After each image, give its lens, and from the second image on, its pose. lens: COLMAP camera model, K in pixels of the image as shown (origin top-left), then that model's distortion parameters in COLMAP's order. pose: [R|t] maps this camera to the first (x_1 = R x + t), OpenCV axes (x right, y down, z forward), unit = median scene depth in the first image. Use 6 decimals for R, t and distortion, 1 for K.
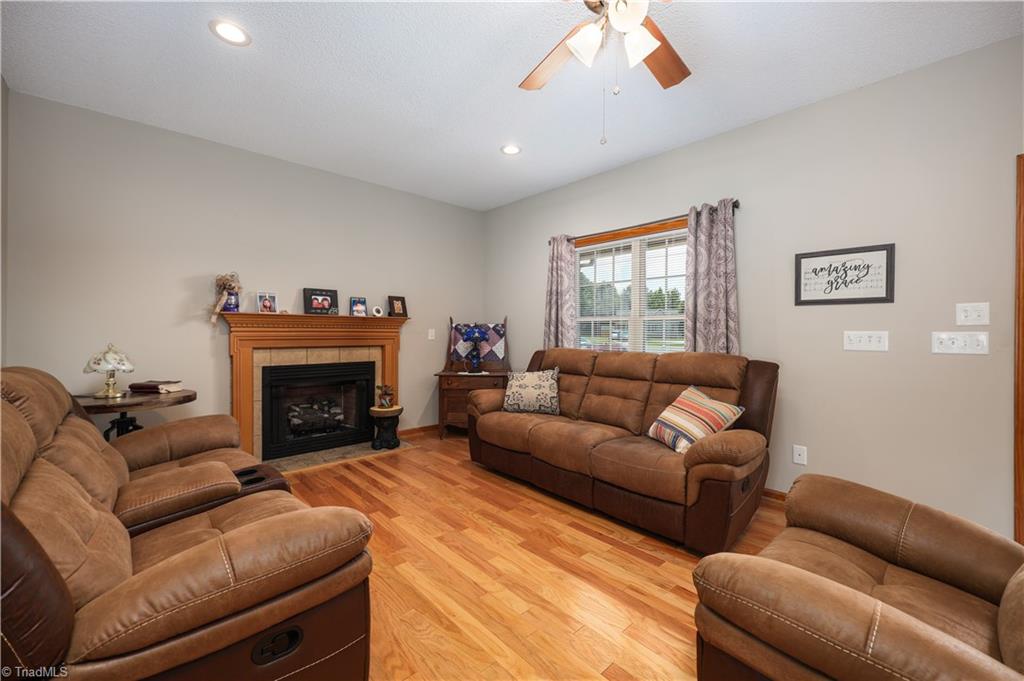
lens RADIAL K [[430.5, 0, 527.7], [0, 430.5, 329.8], [0, 0, 1]] dist [0.003404, -0.001603]
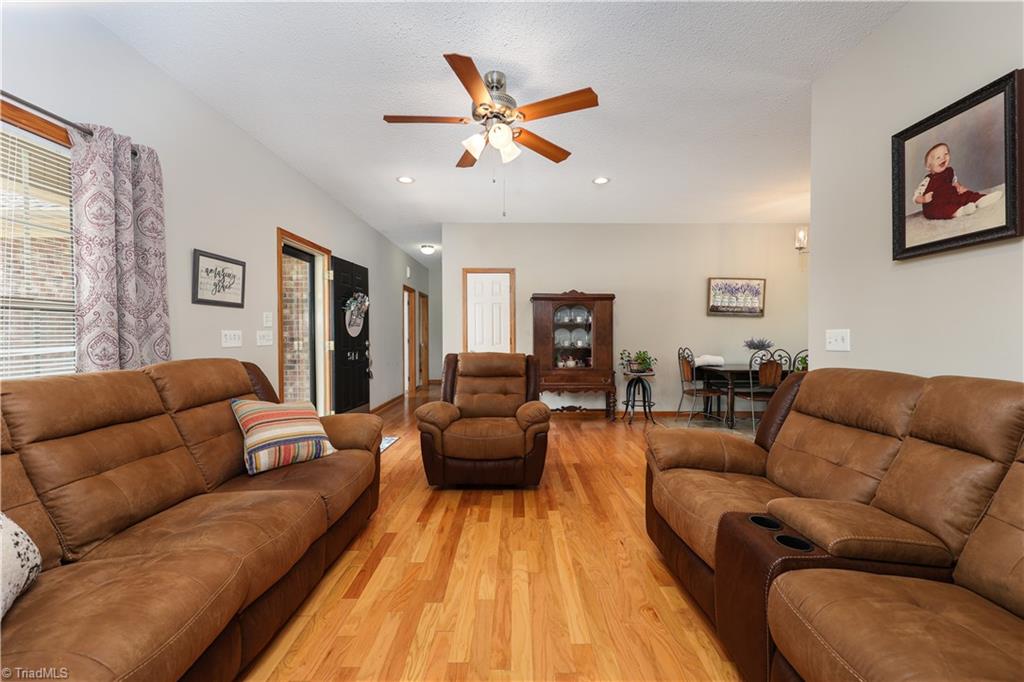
lens RADIAL K [[430.5, 0, 519.4], [0, 430.5, 343.0], [0, 0, 1]] dist [0.003404, -0.001603]
pose [[-0.741373, -0.018553, 0.670836, -0.590379], [-0.002100, 0.999677, 0.025326, 0.004980], [-0.671089, 0.017368, -0.741173, 1.351031]]
